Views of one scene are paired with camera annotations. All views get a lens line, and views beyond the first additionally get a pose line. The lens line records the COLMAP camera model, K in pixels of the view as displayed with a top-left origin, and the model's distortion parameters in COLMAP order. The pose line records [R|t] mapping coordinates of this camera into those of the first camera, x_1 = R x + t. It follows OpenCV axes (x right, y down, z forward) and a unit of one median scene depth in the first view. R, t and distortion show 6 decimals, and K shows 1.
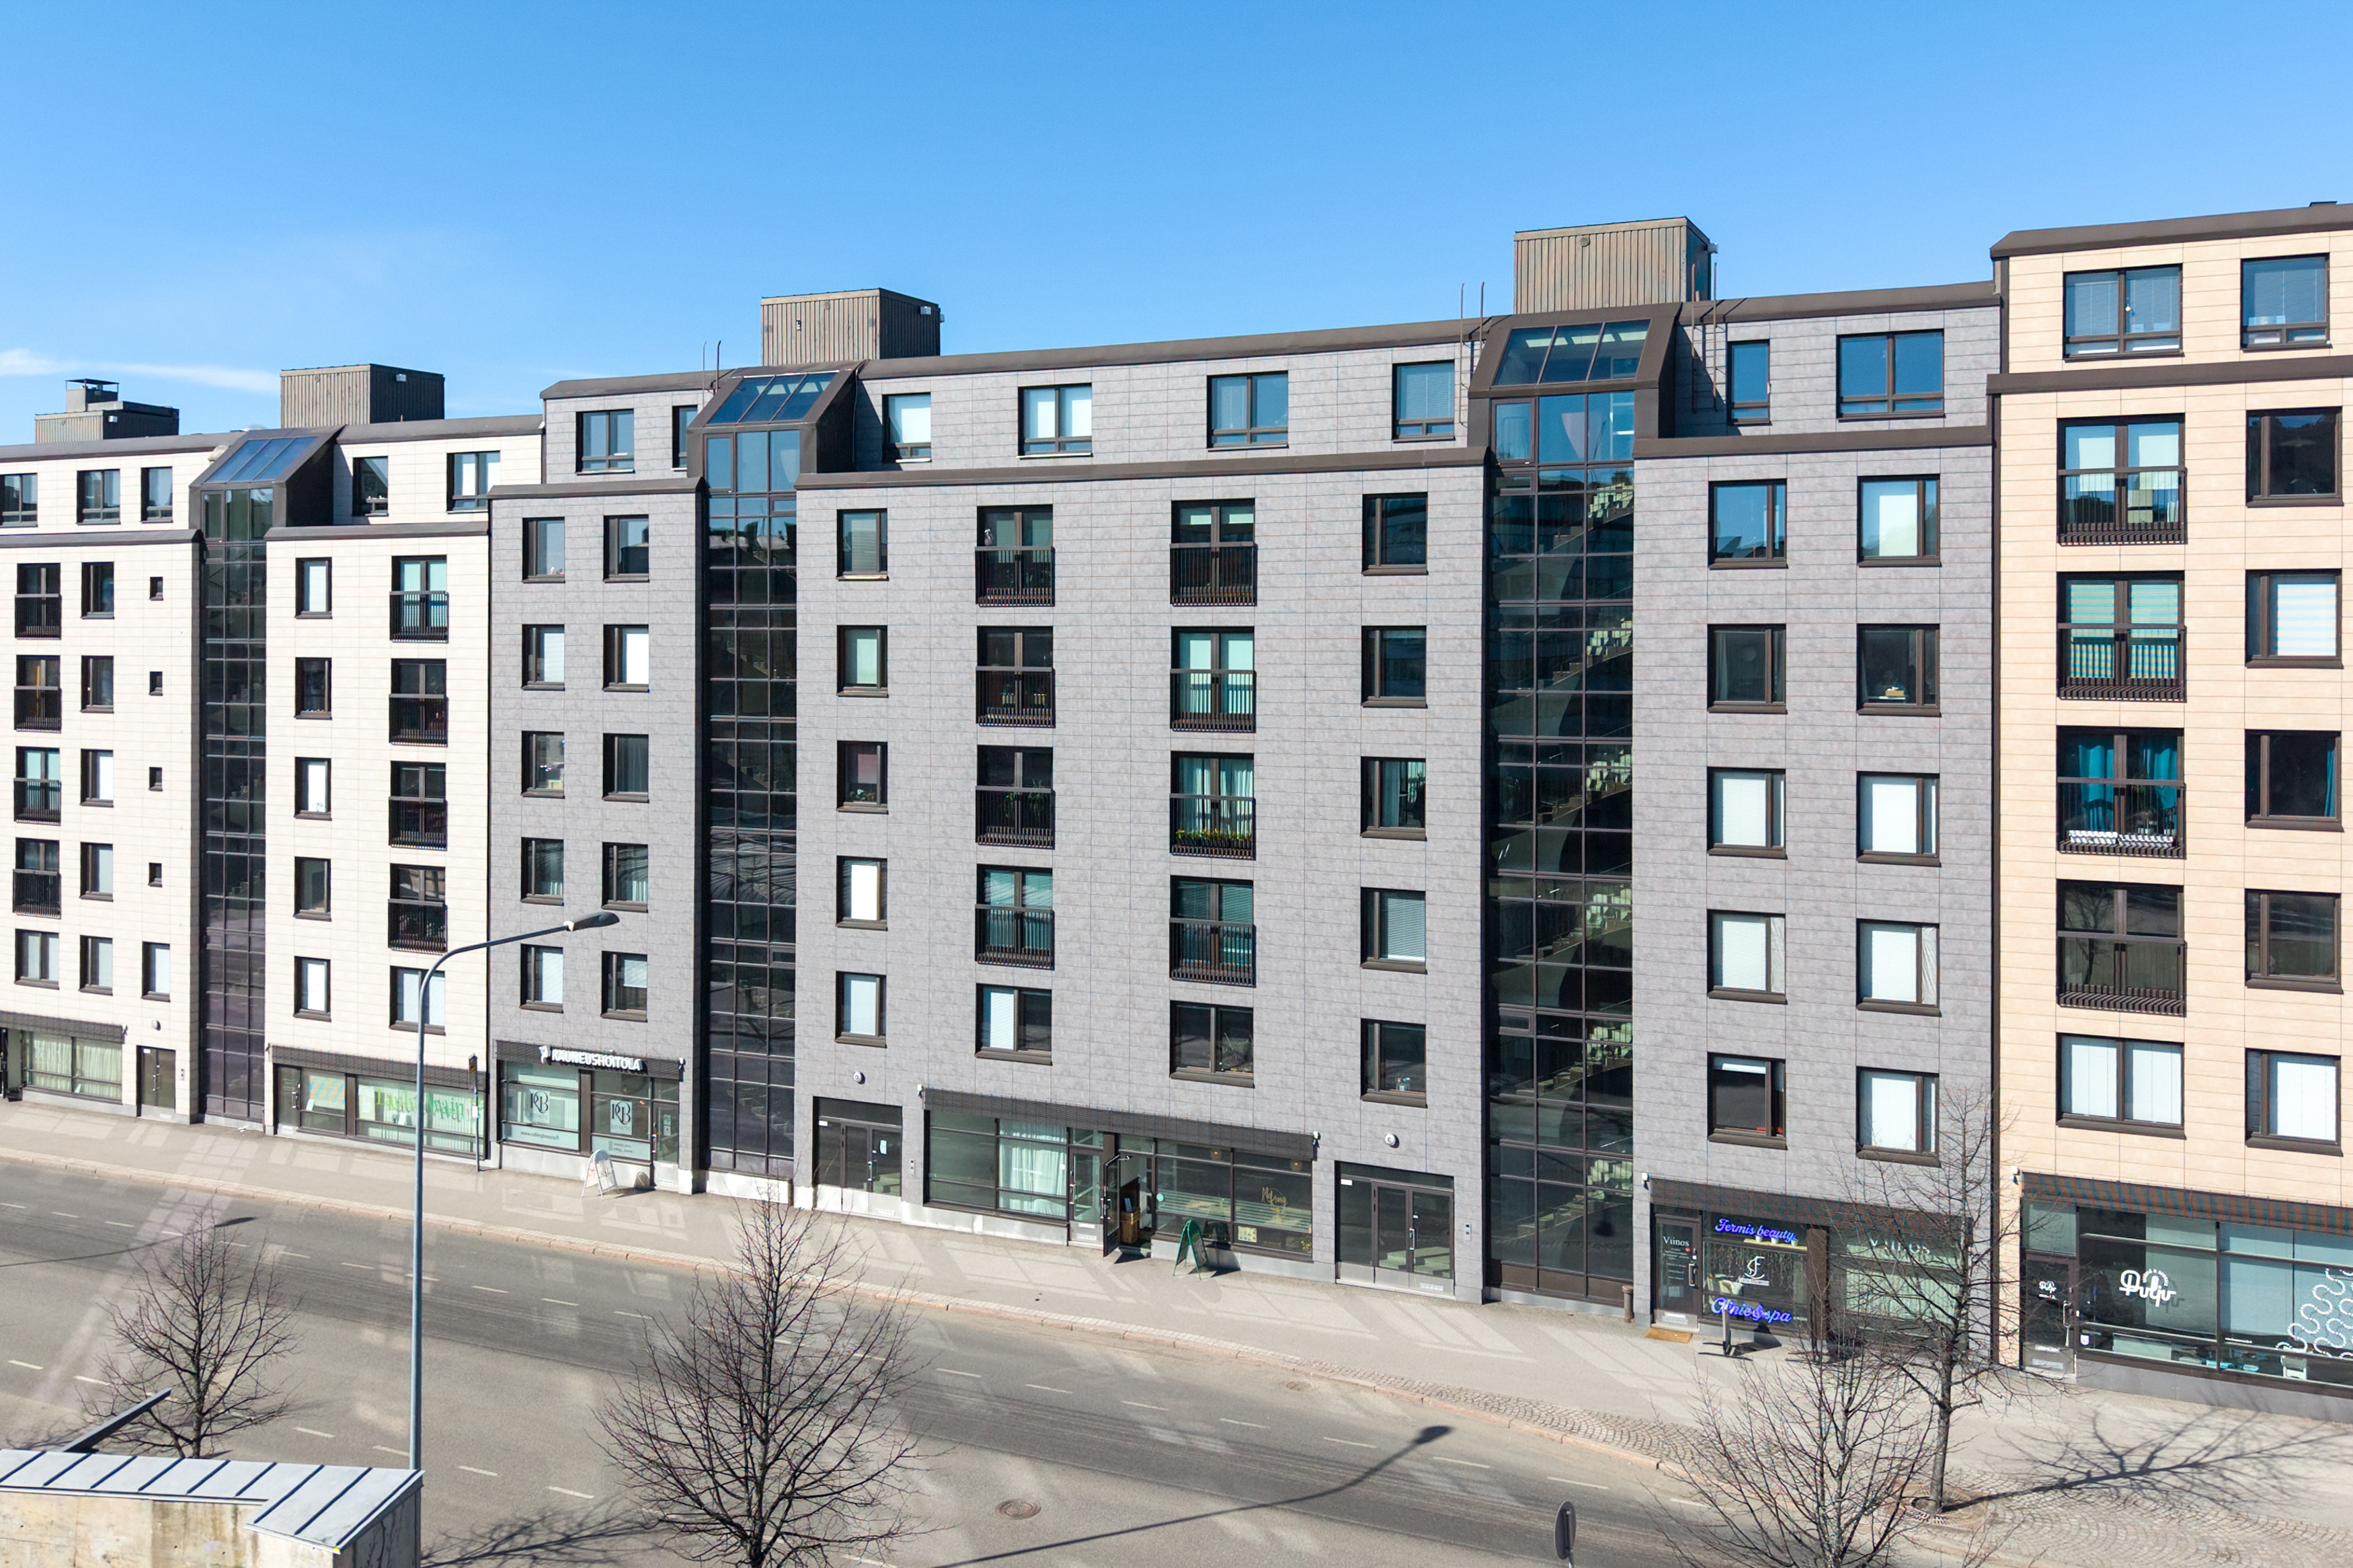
lens RADIAL K [[1957.0, 0, 1179.1], [0, 1957.0, 641.1], [0, 0, 1]] dist [0.012281, -0.001931]
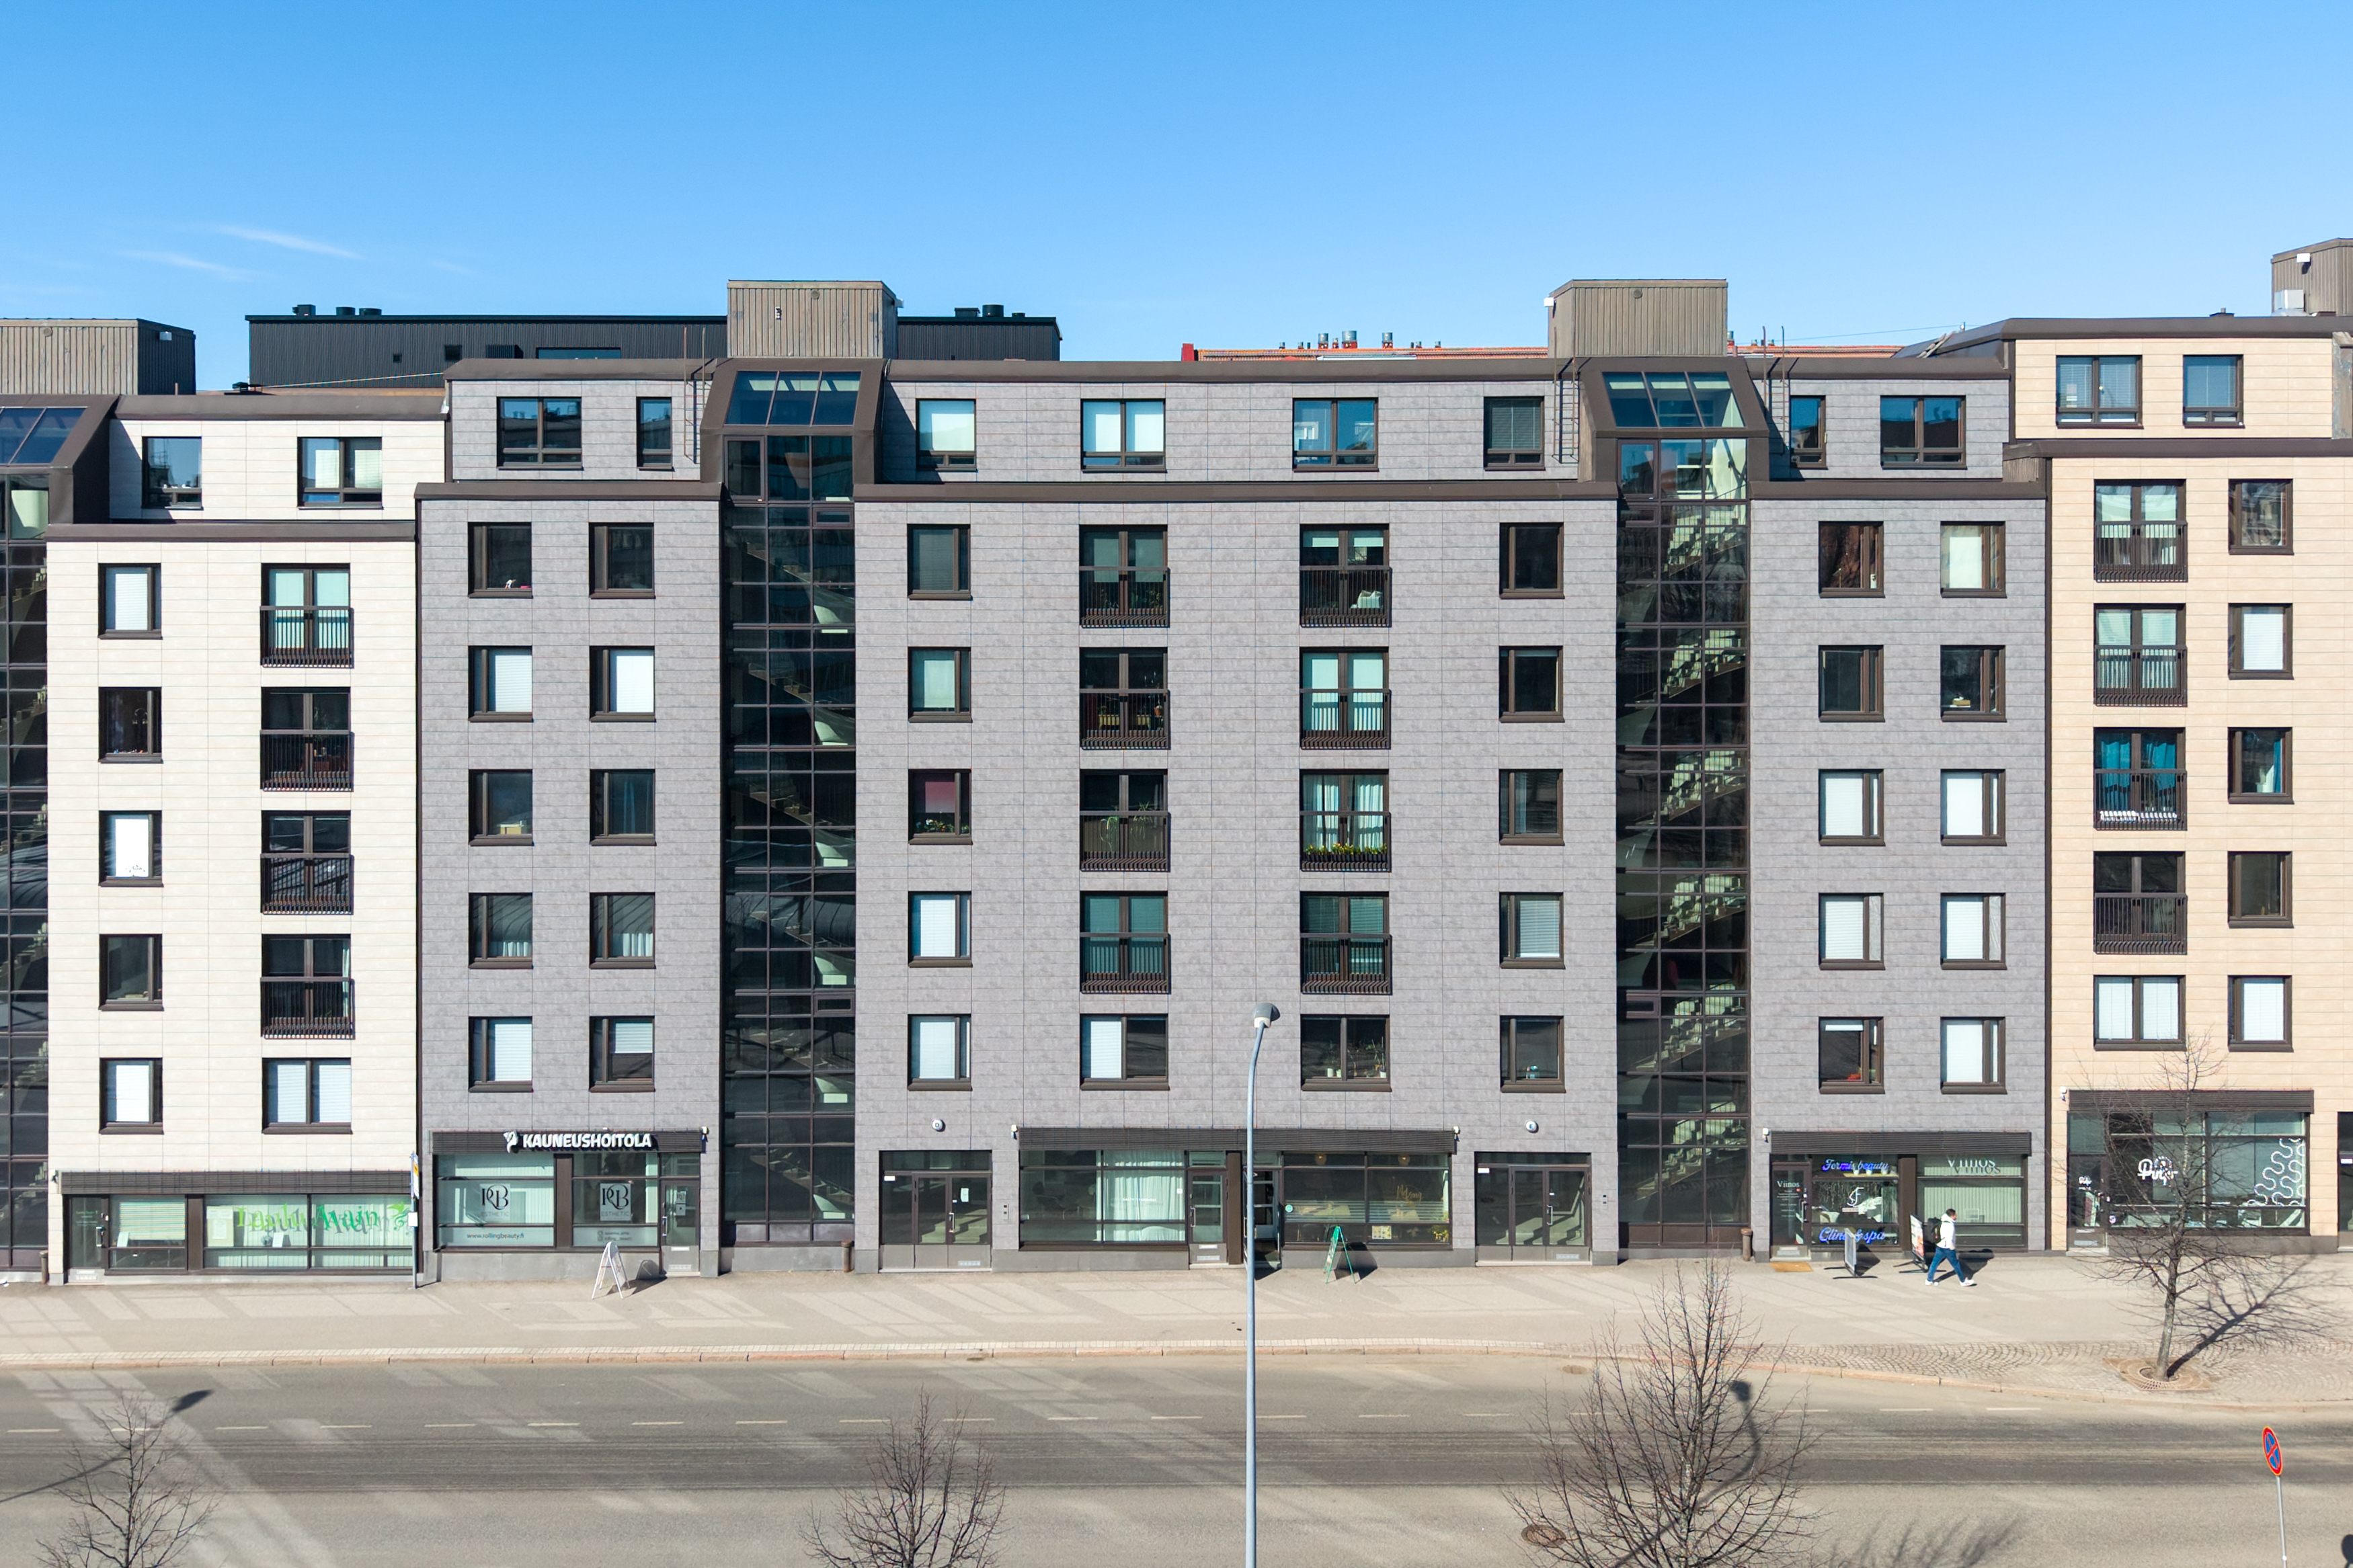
lens RADIAL K [[1942.7, 0, 1209.6], [0, 1942.7, 586.6], [0, 0, 1]] dist [0.012010, -0.006985]
pose [[0.905014, -0.005445, 0.425346, -0.482733], [0.003856, 0.999982, 0.004596, -0.044530], [-0.425364, -0.002519, 0.905019, 0.105565]]
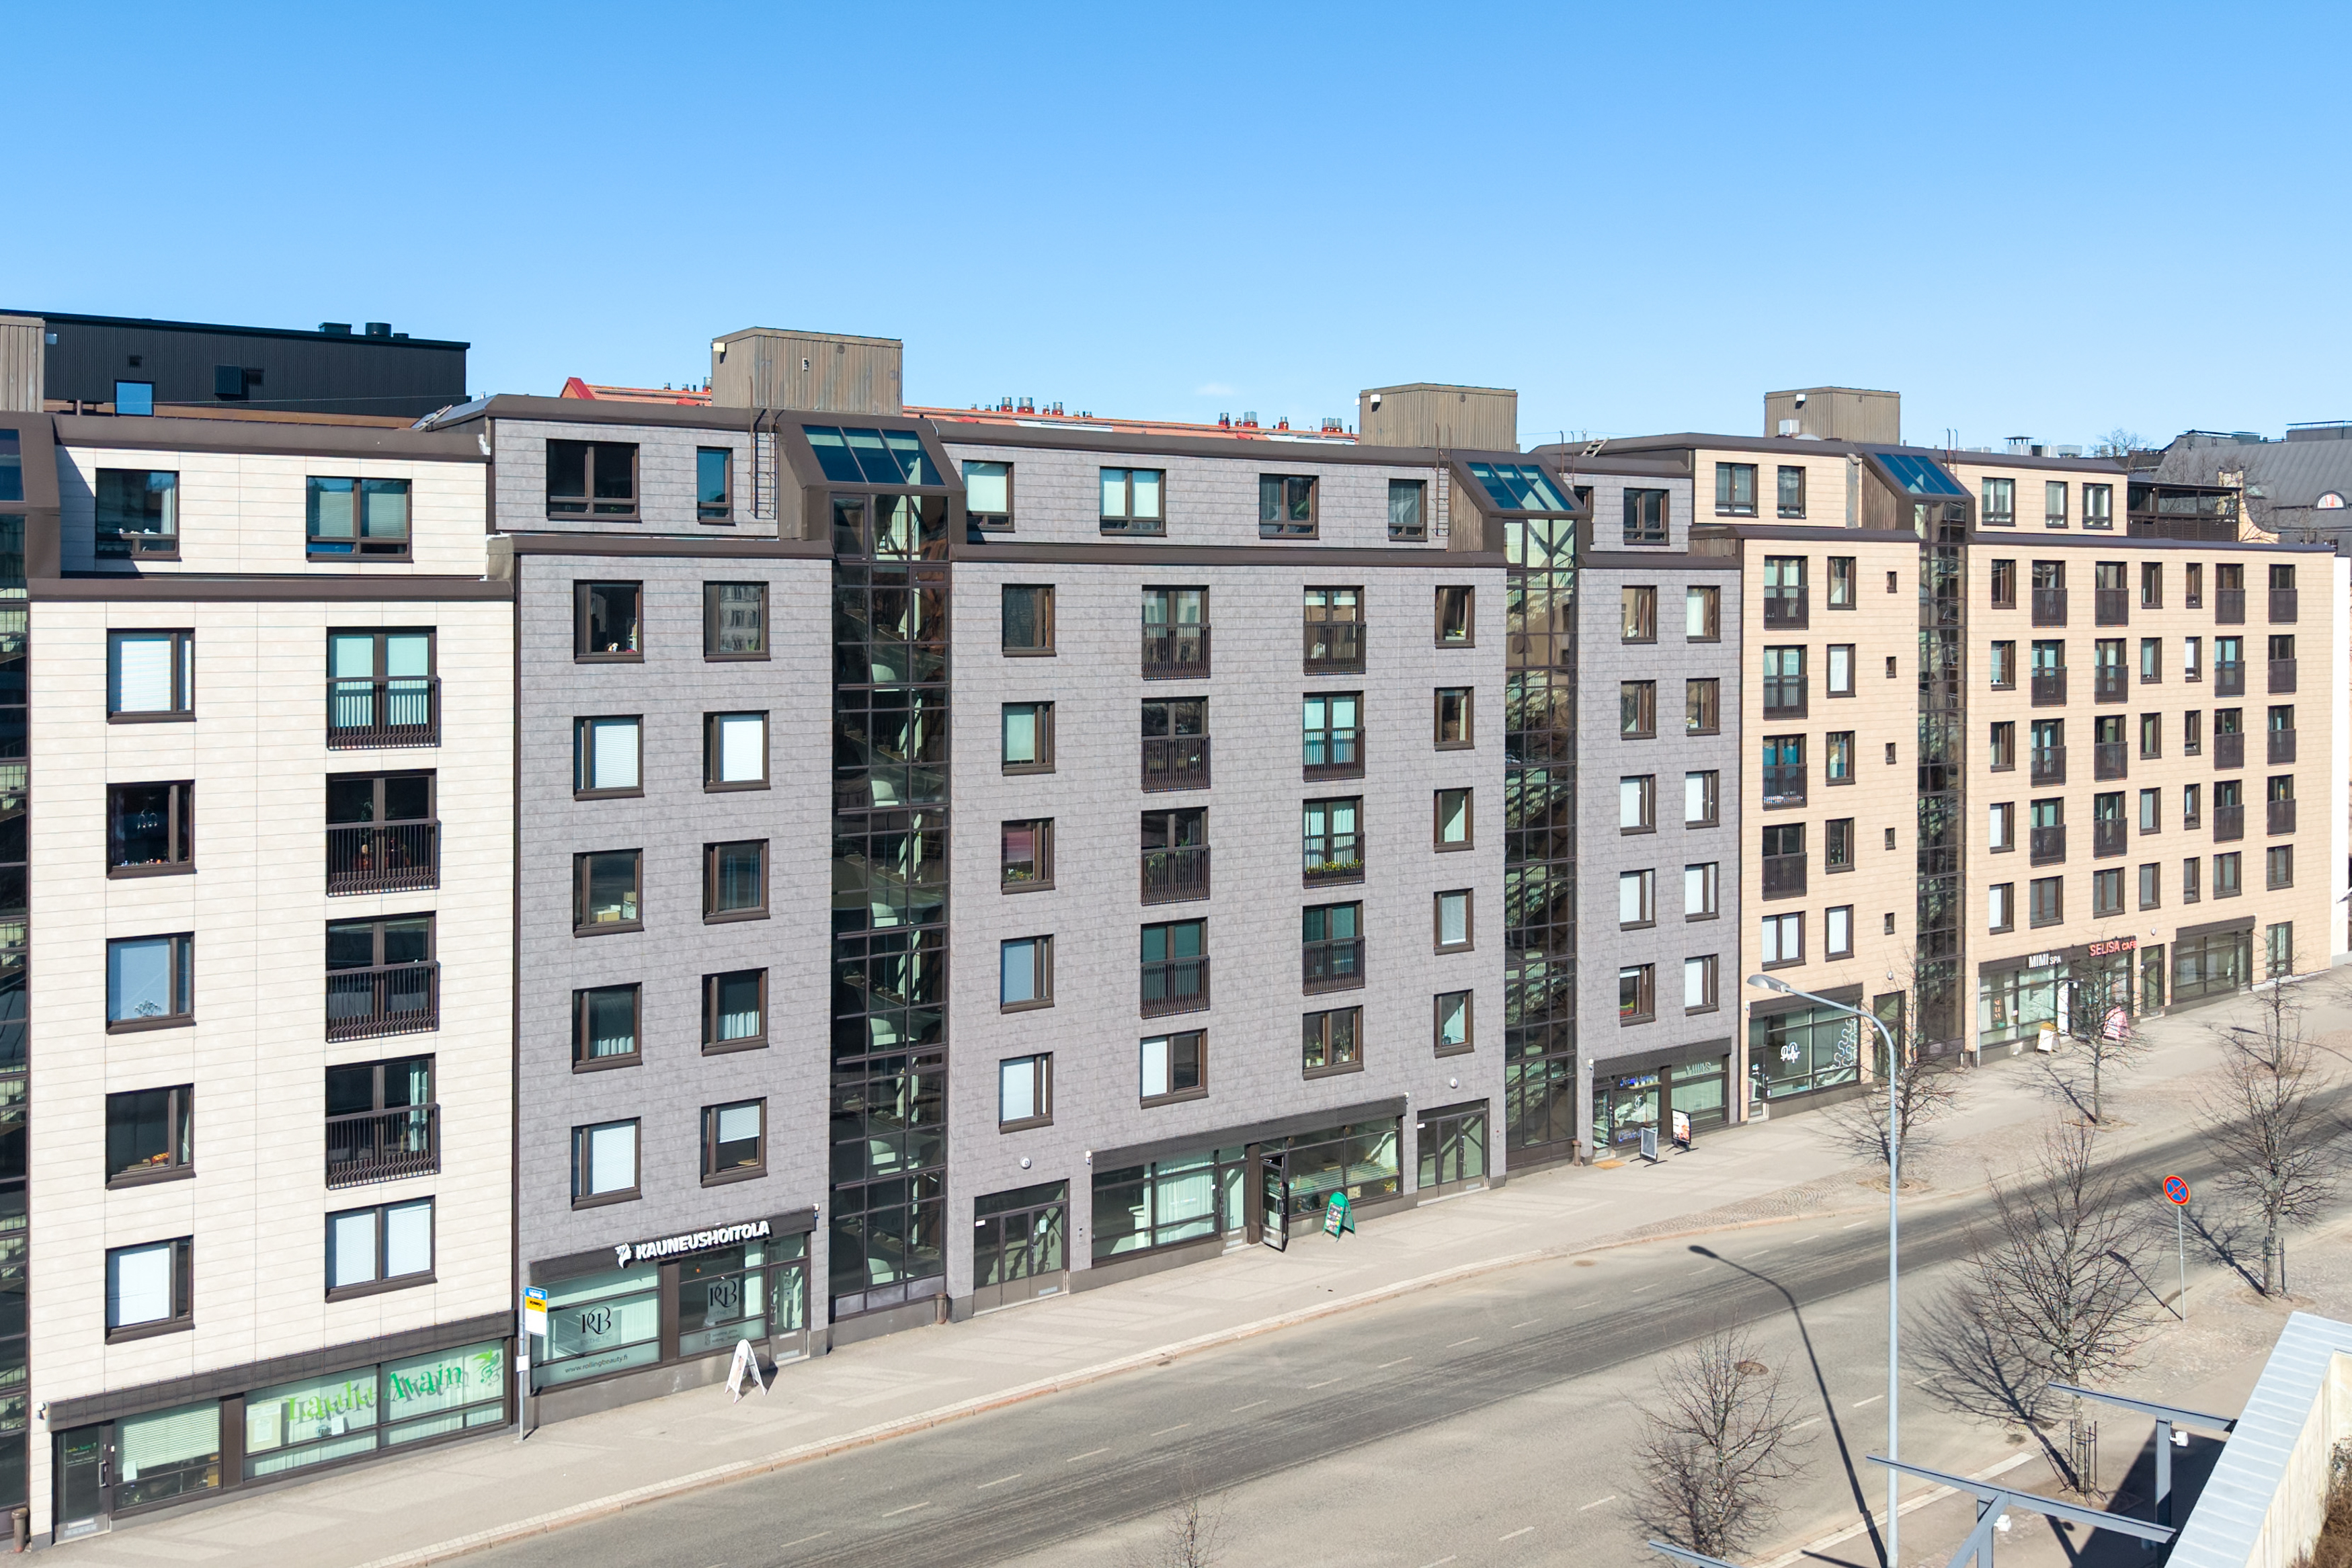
lens RADIAL K [[1942.0, 0, 1209.1], [0, 1942.0, 586.6], [0, 0, 1]] dist [0.012010, -0.006985]
pose [[0.506775, 0.000061, 0.862078, -1.044287], [0.000338, 1.000000, -0.000270, -0.071706], [-0.862078, 0.000429, 0.506775, 0.466281]]
